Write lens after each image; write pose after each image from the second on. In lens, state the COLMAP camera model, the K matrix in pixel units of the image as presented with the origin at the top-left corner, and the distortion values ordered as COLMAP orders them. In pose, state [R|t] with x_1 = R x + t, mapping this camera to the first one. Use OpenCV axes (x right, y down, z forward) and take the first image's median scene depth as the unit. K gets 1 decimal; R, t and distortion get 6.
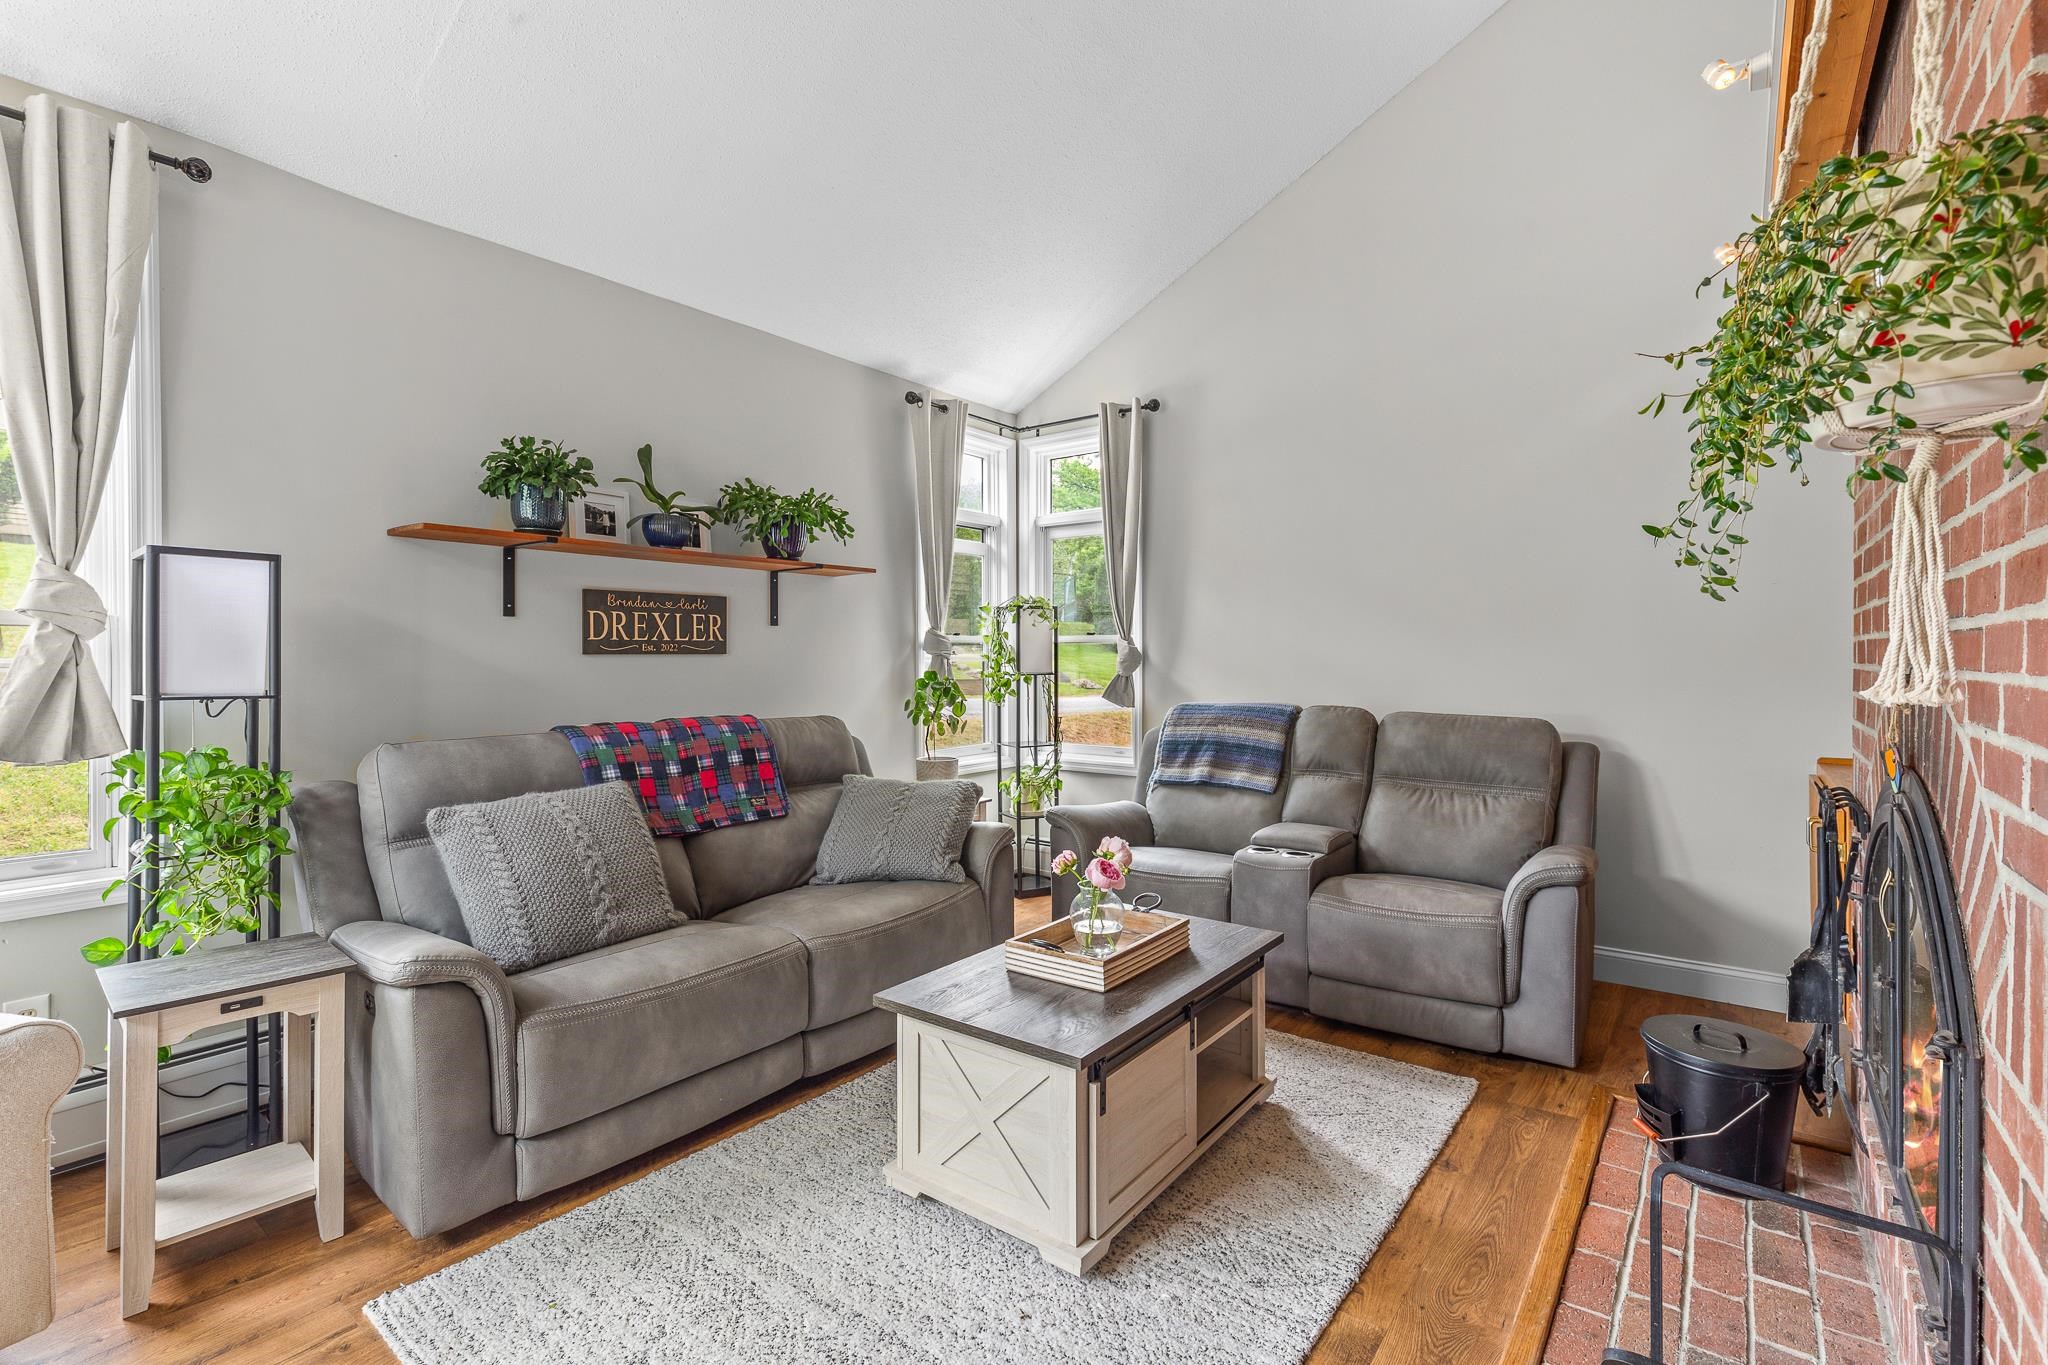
lens RADIAL K [[931.1, 0, 1034.9], [0, 931.1, 664.1], [0, 0, 1]] dist [0.030850, -0.014494]
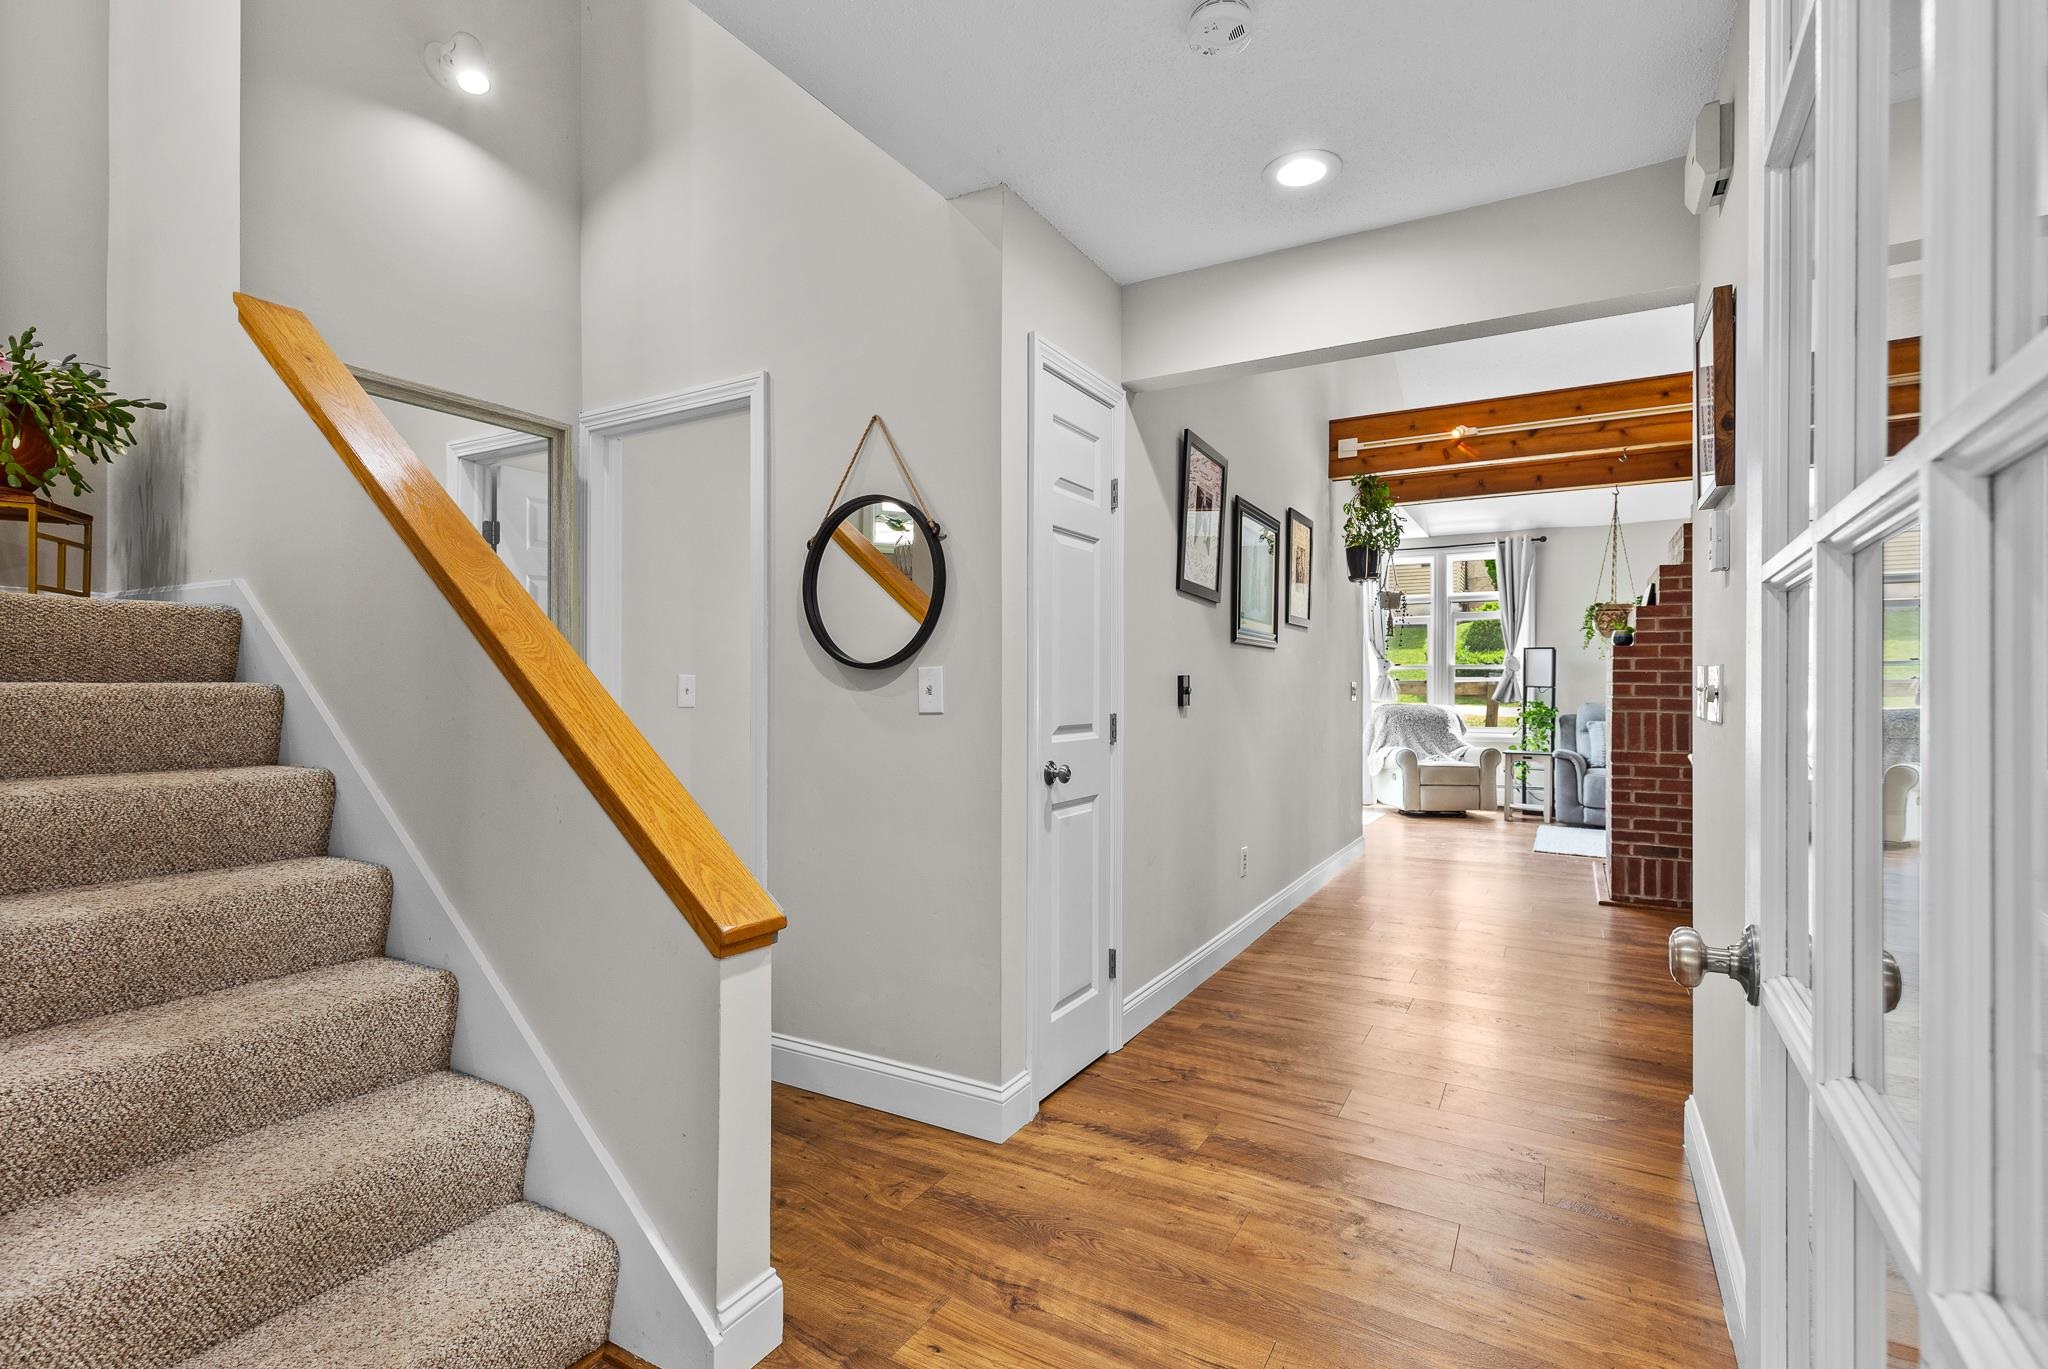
lens RADIAL K [[937.3, 0, 1013.2], [0, 937.3, 689.6], [0, 0, 1]] dist [0.000828, -0.000208]
pose [[0.116984, 0.000785, -0.993133, 1.954324], [-0.009685, 0.999953, -0.000351, 0.051627], [0.993087, 0.009659, 0.116987, -1.134972]]
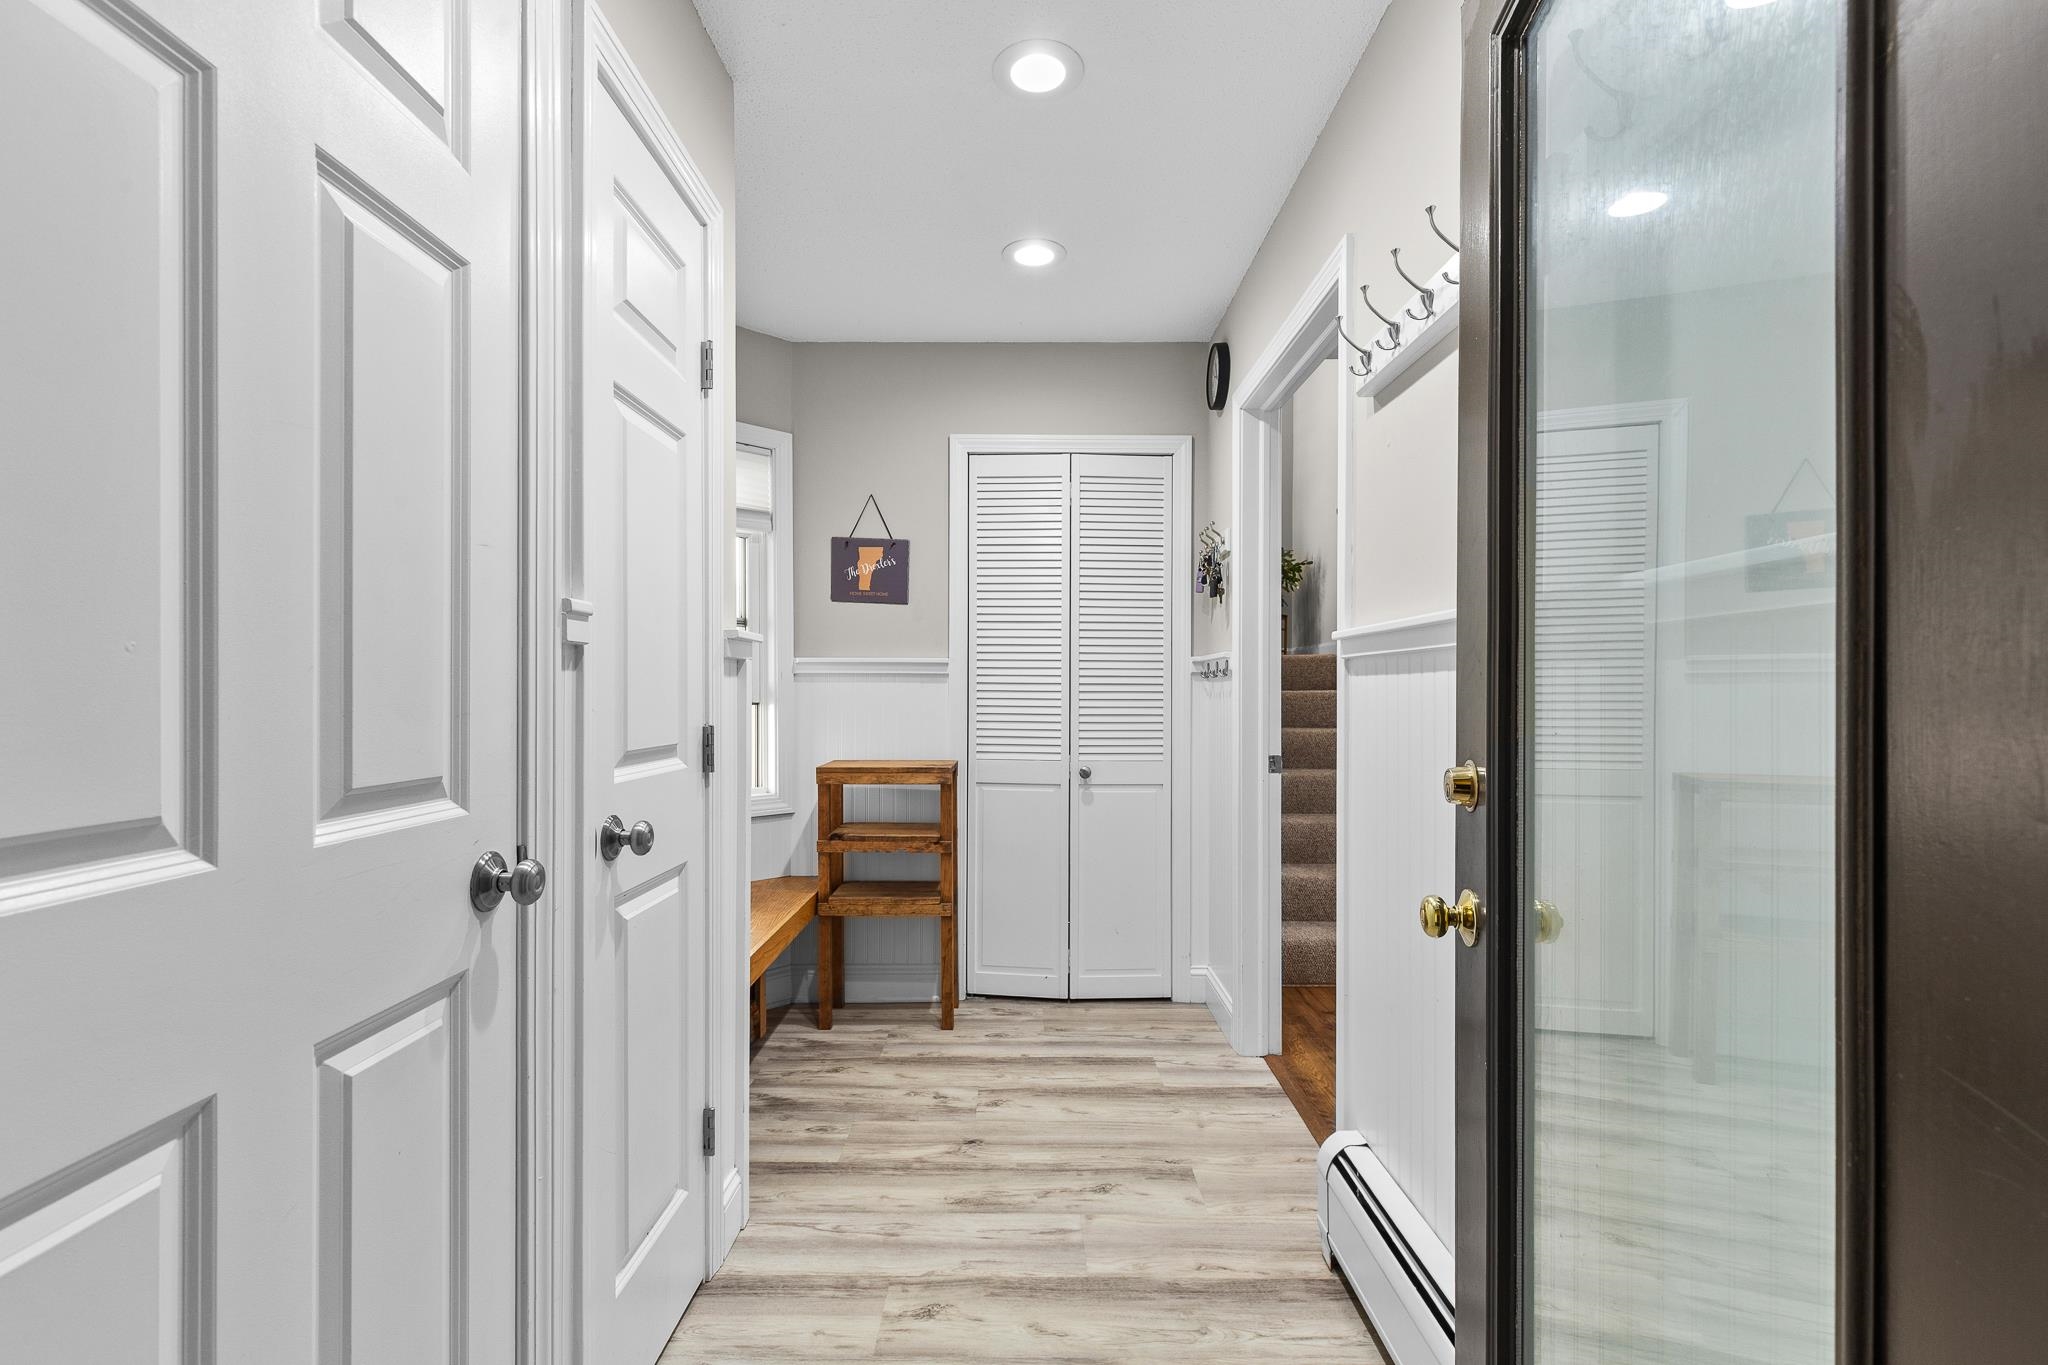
lens RADIAL K [[937.3, 0, 1013.2], [0, 937.3, 687.6], [0, 0, 1]] dist [0.000828, -0.000208]
pose [[-0.807619, -0.005686, -0.589677, 2.568743], [-0.006527, 0.999978, -0.000703, 0.052881], [0.589668, 0.003282, -0.807639, -0.668332]]
